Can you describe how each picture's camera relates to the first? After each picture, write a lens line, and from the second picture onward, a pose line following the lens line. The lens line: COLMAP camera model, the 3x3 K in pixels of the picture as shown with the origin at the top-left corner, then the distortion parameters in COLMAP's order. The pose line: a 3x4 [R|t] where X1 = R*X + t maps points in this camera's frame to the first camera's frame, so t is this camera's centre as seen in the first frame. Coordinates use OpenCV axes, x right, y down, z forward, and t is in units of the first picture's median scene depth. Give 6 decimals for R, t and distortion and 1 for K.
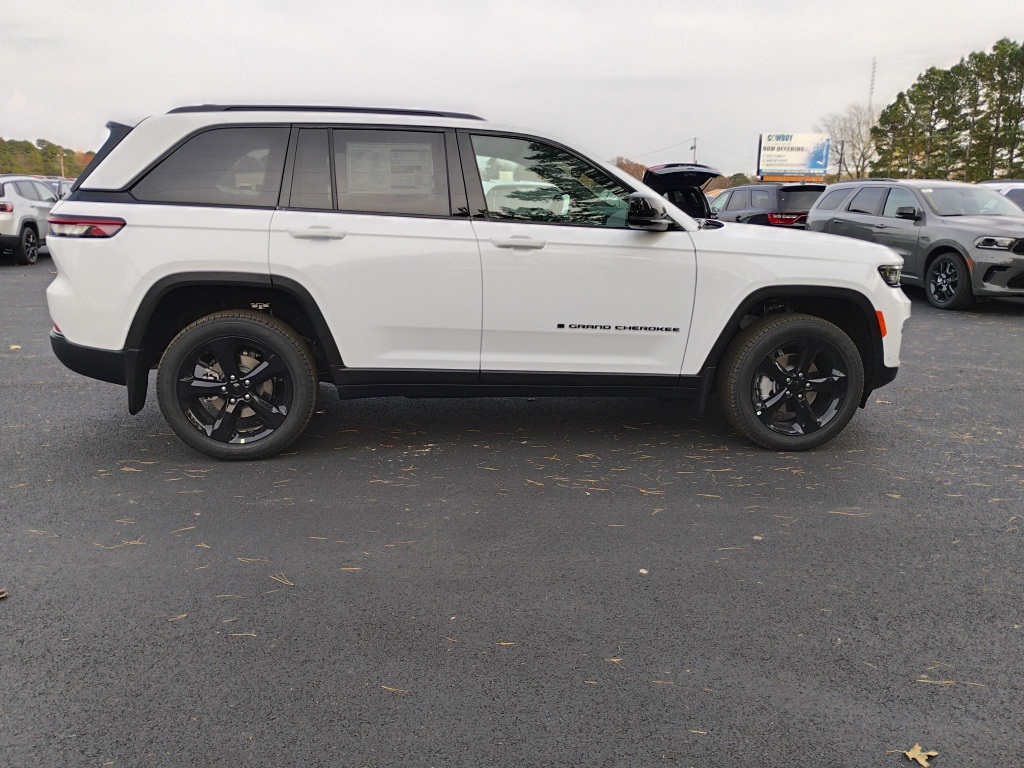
lens RADIAL K [[883.3, 0, 511.7], [0, 883.3, 384.5], [0, 0, 1]] dist [0.069603, -0.097163]
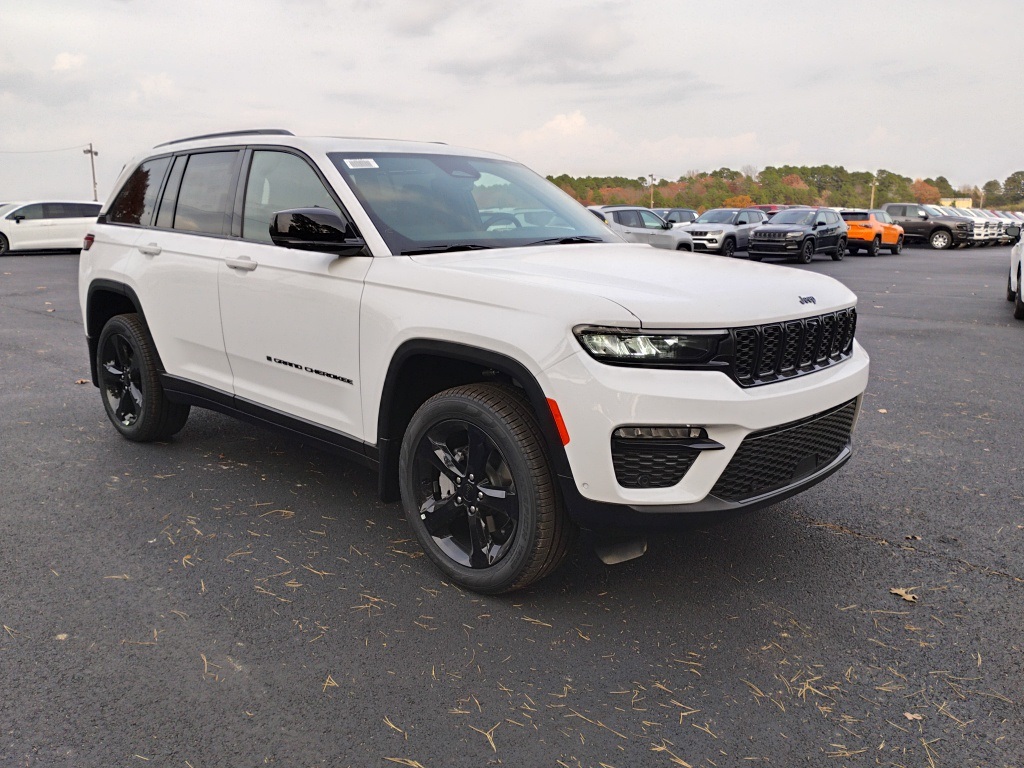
lens RADIAL K [[883.3, 0, 513.5], [0, 883.3, 381.8], [0, 0, 1]] dist [0.069603, -0.097163]
pose [[0.605113, 0.134393, -0.784714, 0.879433], [-0.159977, 0.986071, 0.045515, -0.119366], [0.779901, 0.097995, 0.618185, 0.624510]]
